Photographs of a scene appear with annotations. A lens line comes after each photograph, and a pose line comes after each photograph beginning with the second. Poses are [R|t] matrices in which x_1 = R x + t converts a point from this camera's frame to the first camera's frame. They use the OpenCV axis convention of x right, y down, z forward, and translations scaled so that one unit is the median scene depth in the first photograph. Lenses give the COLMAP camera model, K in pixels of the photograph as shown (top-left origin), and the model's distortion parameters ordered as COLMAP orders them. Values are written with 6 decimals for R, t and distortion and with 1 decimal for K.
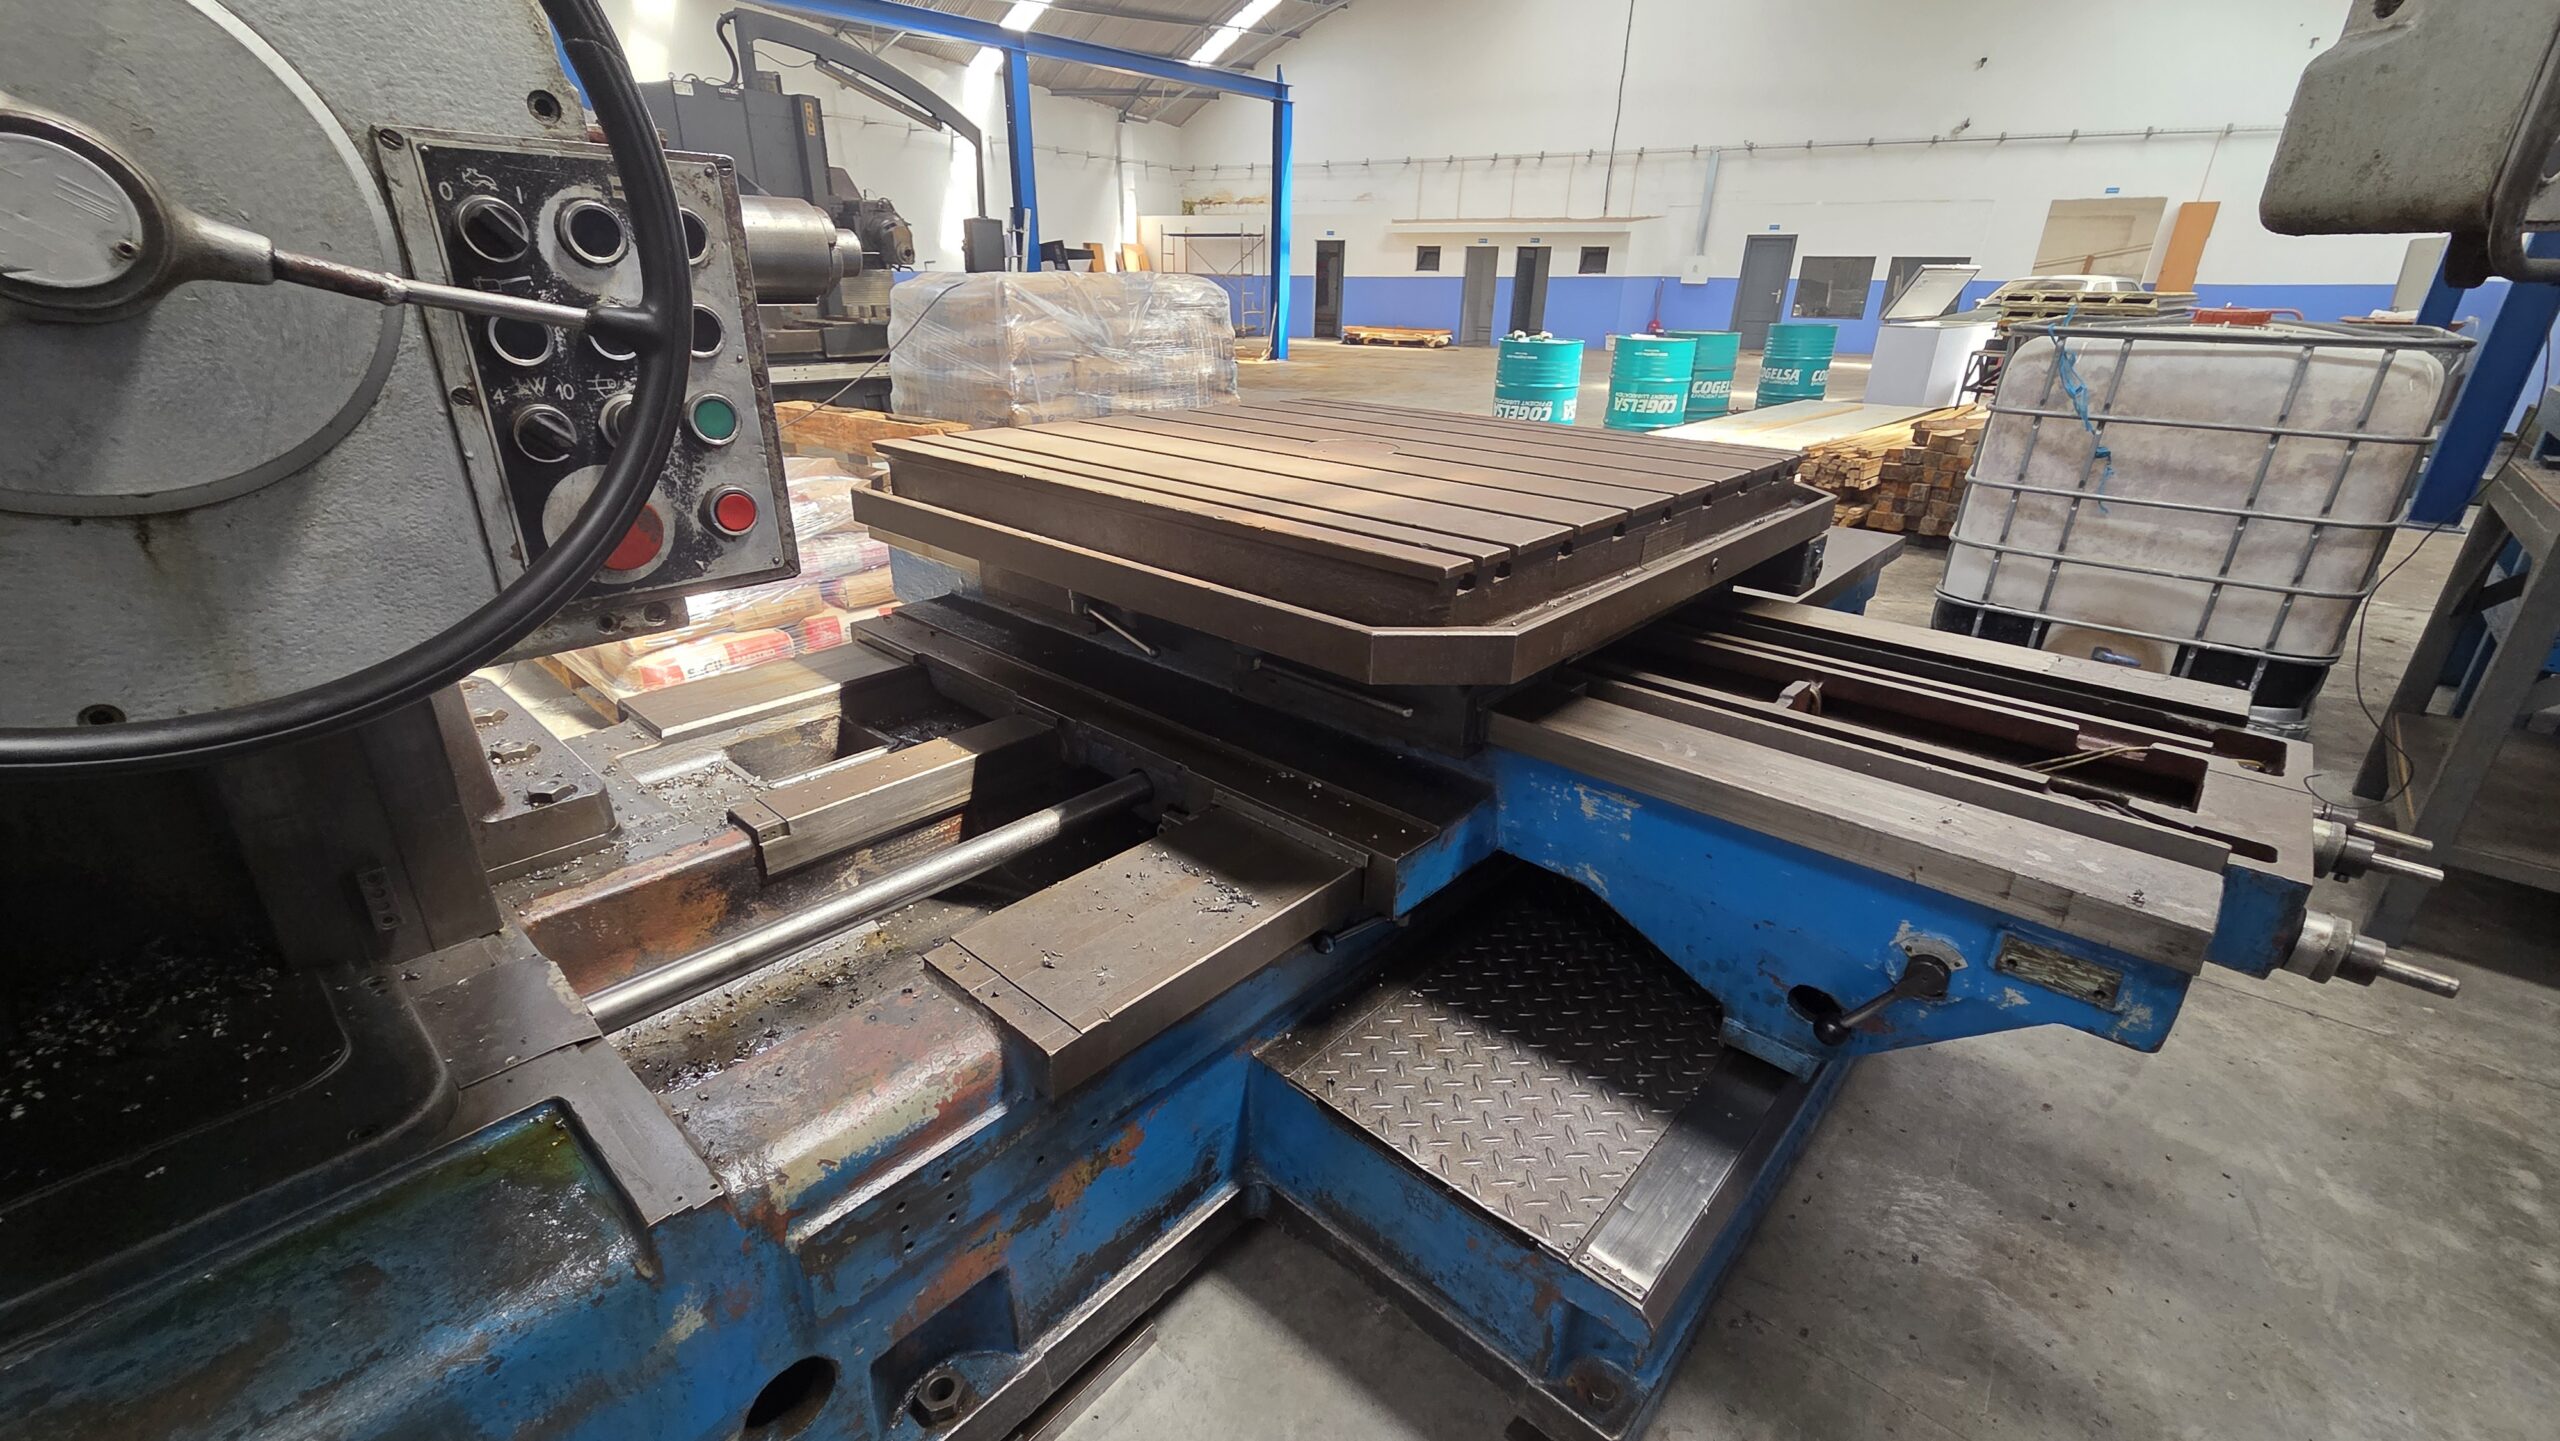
lens RADIAL K [[1051.6, 0, 1269.3], [0, 1051.6, 731.9], [0, 0, 1]] dist [0.007137, -0.001270]
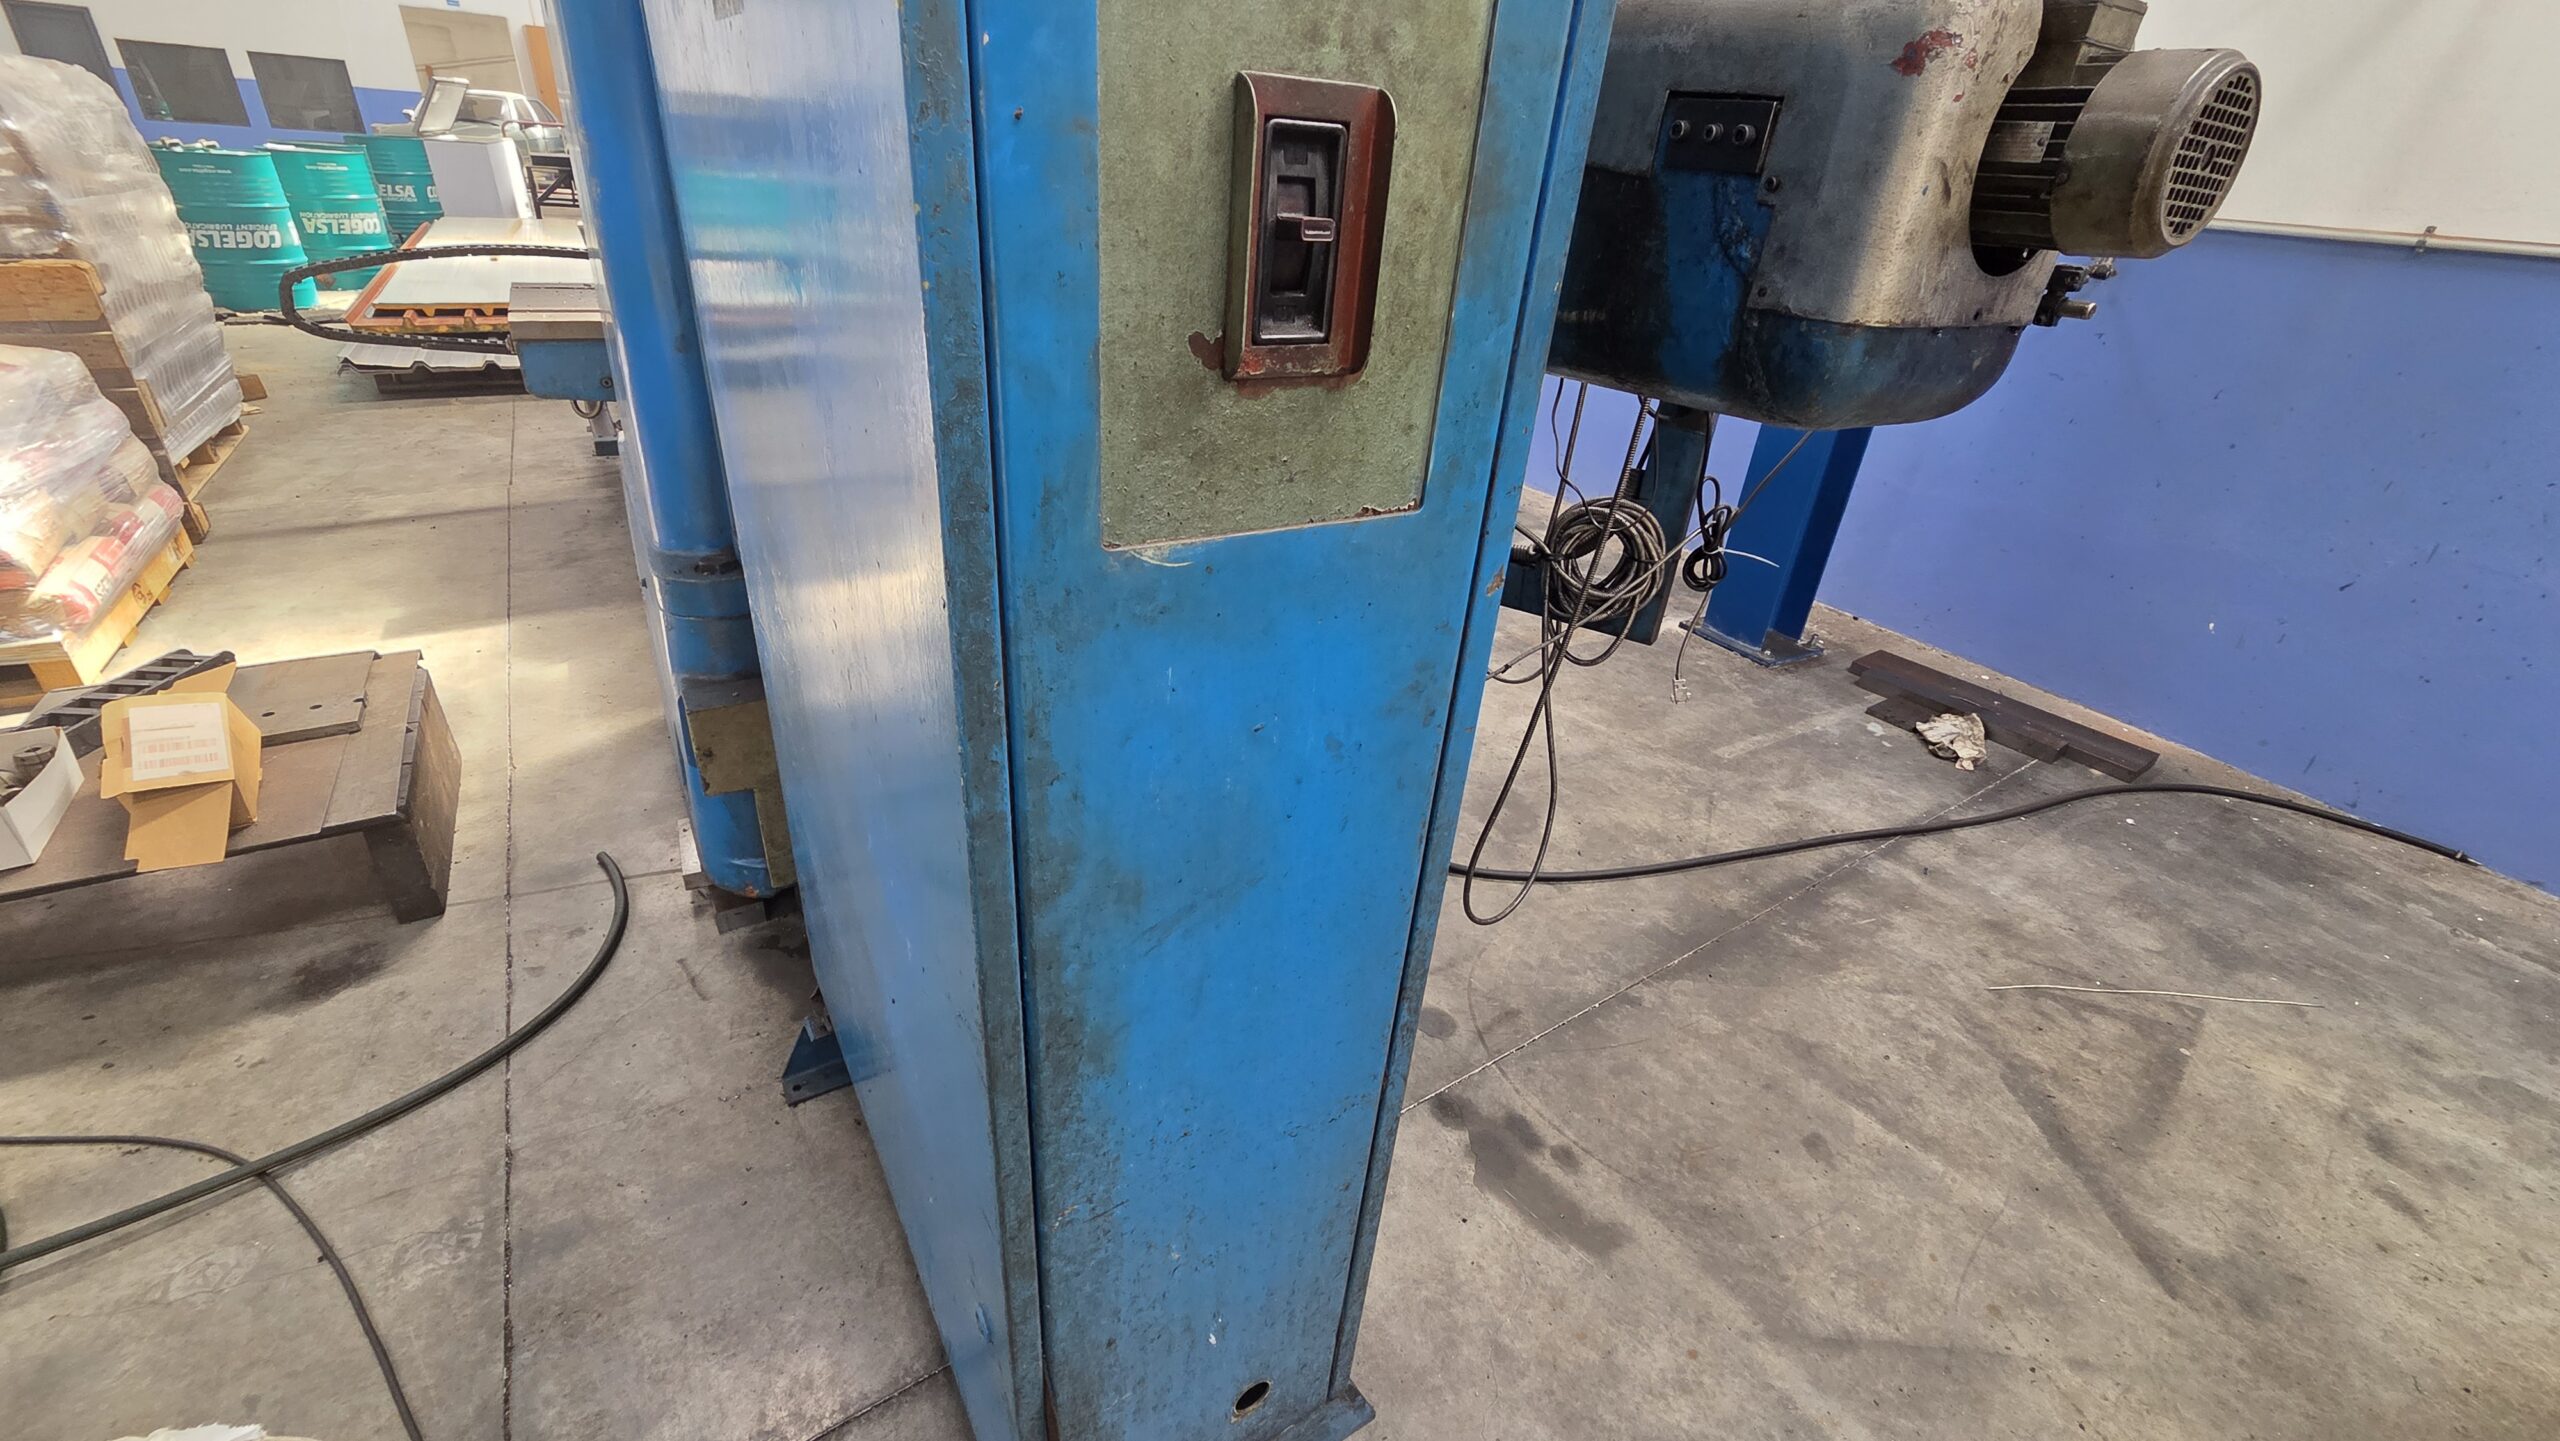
lens RADIAL K [[1051.6, 0, 1265.9], [0, 1051.6, 732.6], [0, 0, 1]] dist [0.007137, -0.001270]
pose [[0.284914, -0.451997, 0.845294, -1.022106], [0.324712, 0.875217, 0.358550, 0.034775], [-0.901879, 0.172321, 0.396130, -0.093588]]
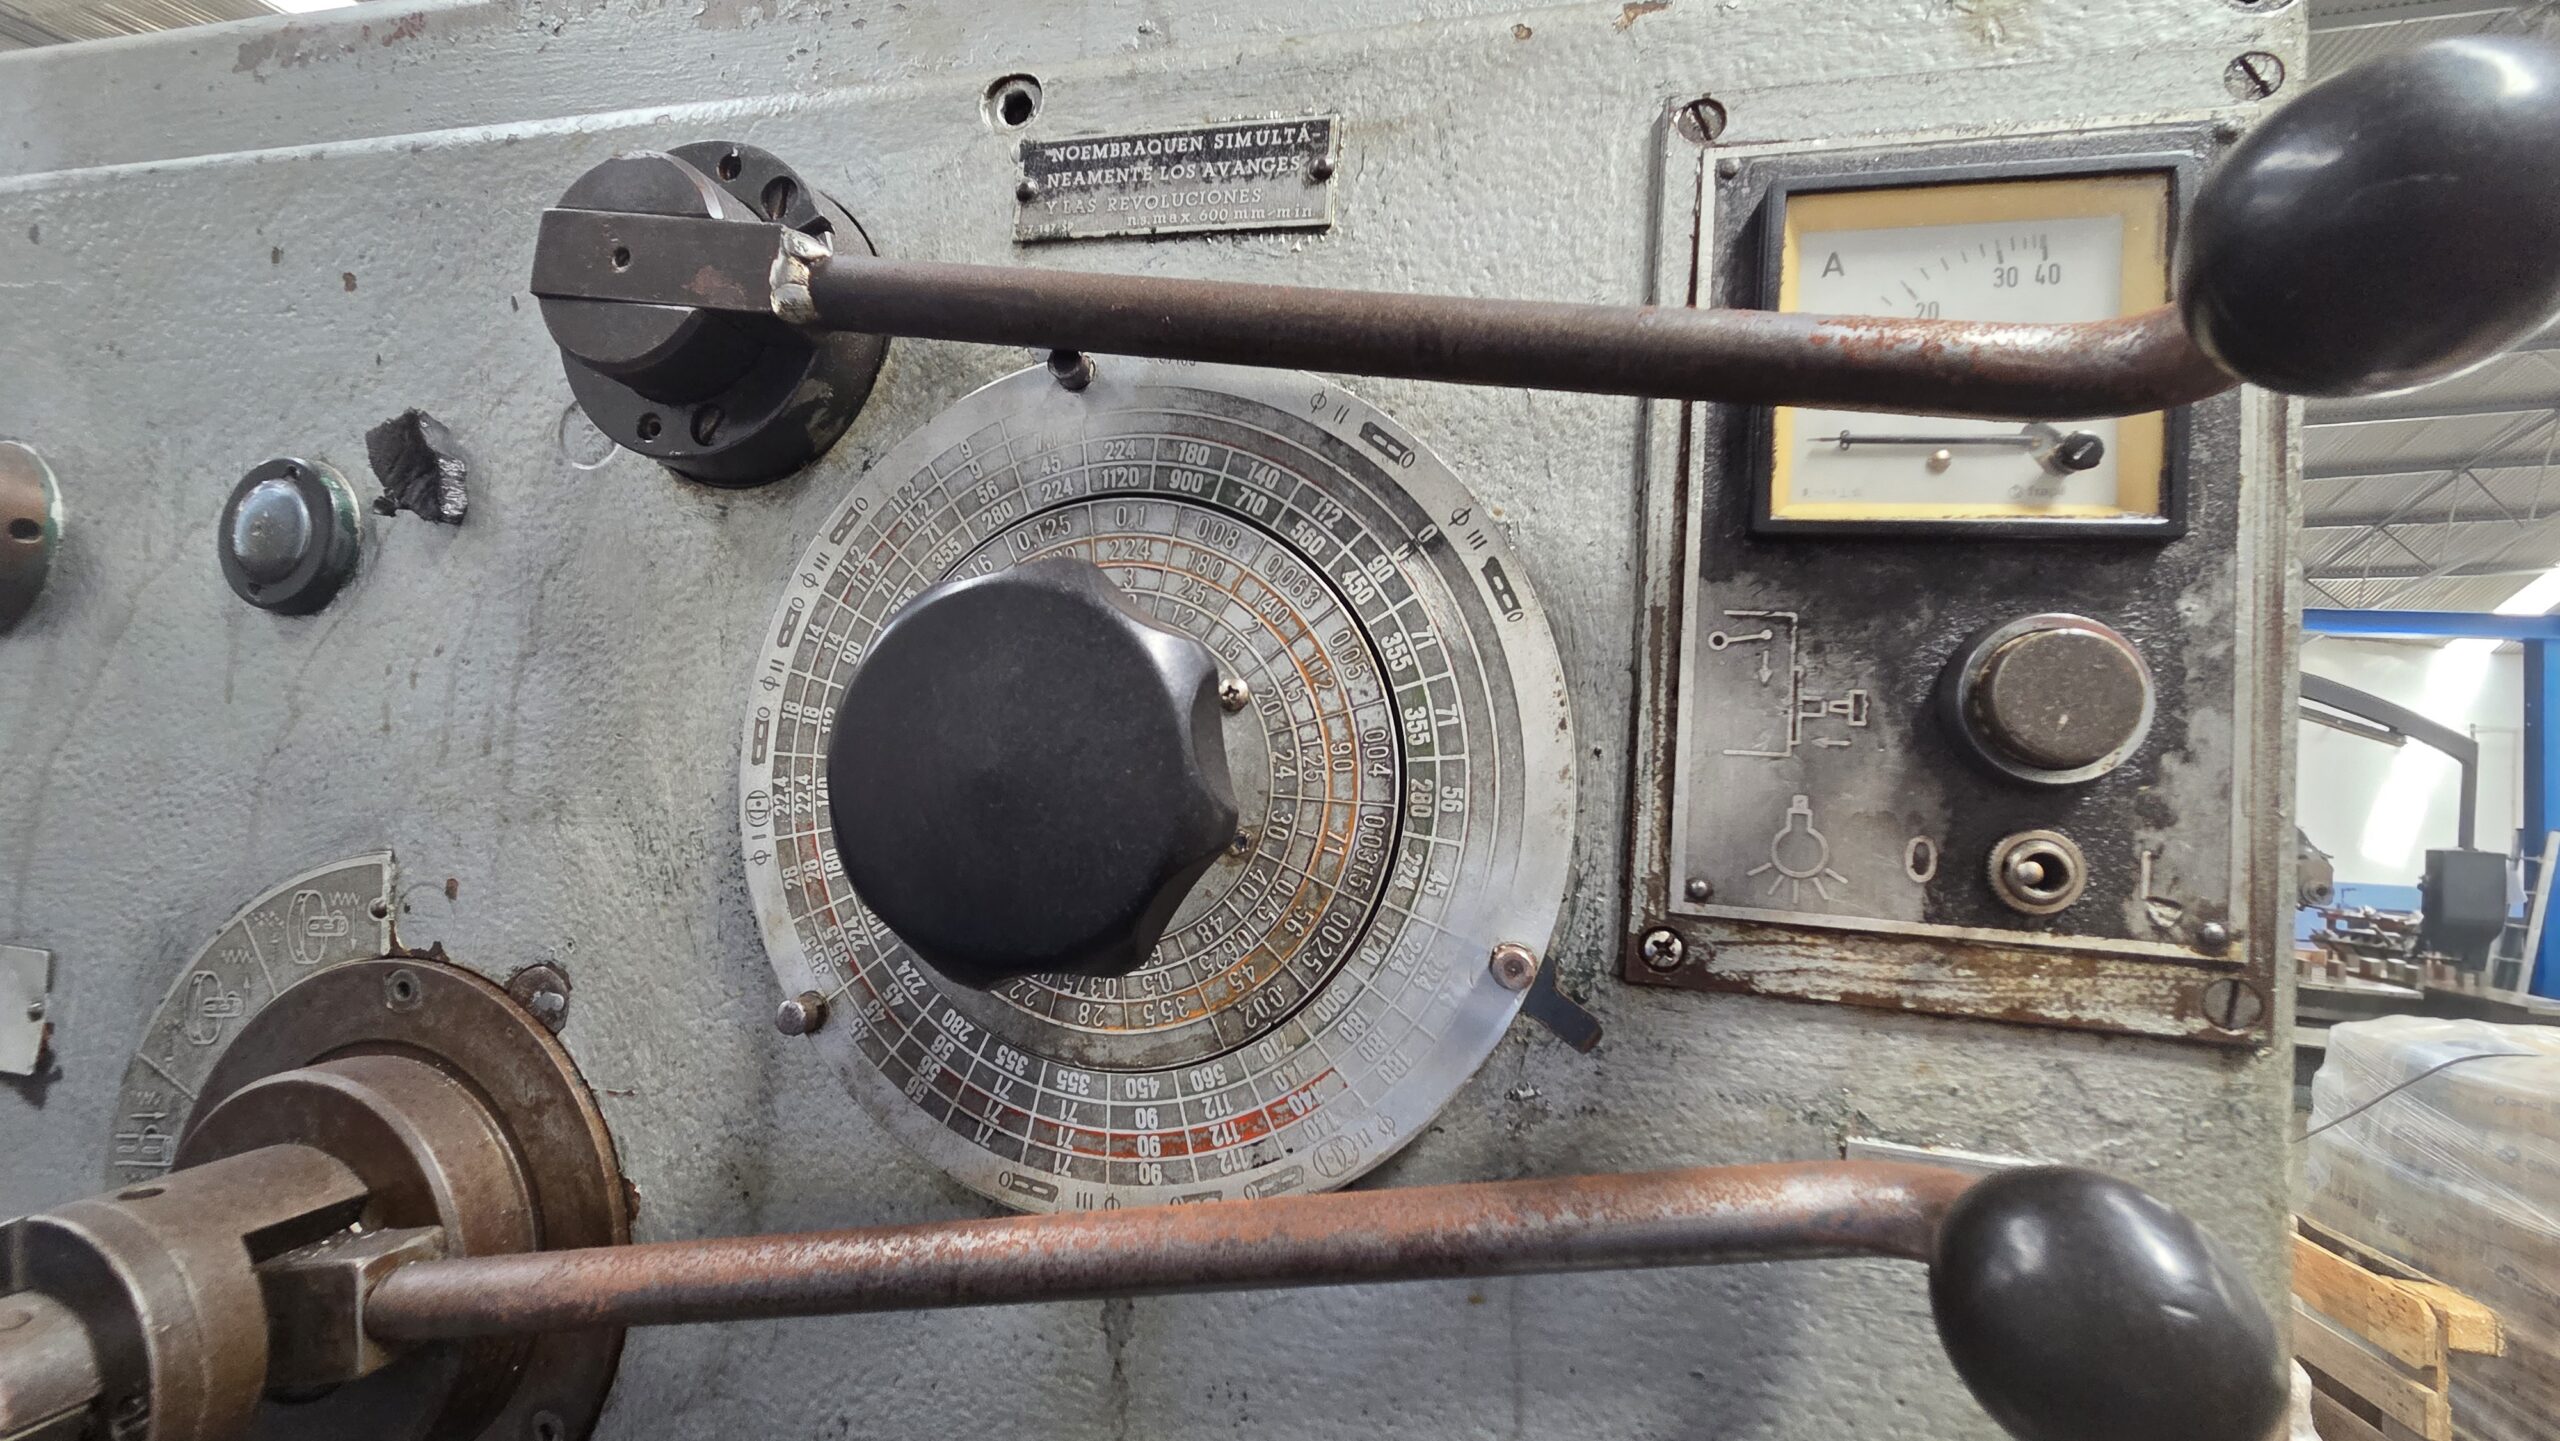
lens RADIAL K [[1051.6, 0, 1265.6], [0, 1051.6, 730.5], [0, 0, 1]] dist [0.007137, -0.001270]
pose [[0.480218, -0.030424, -0.876621, -0.101069], [-0.397680, 0.883230, -0.248505, -0.183948], [0.781819, 0.467952, 0.412044, 0.074957]]
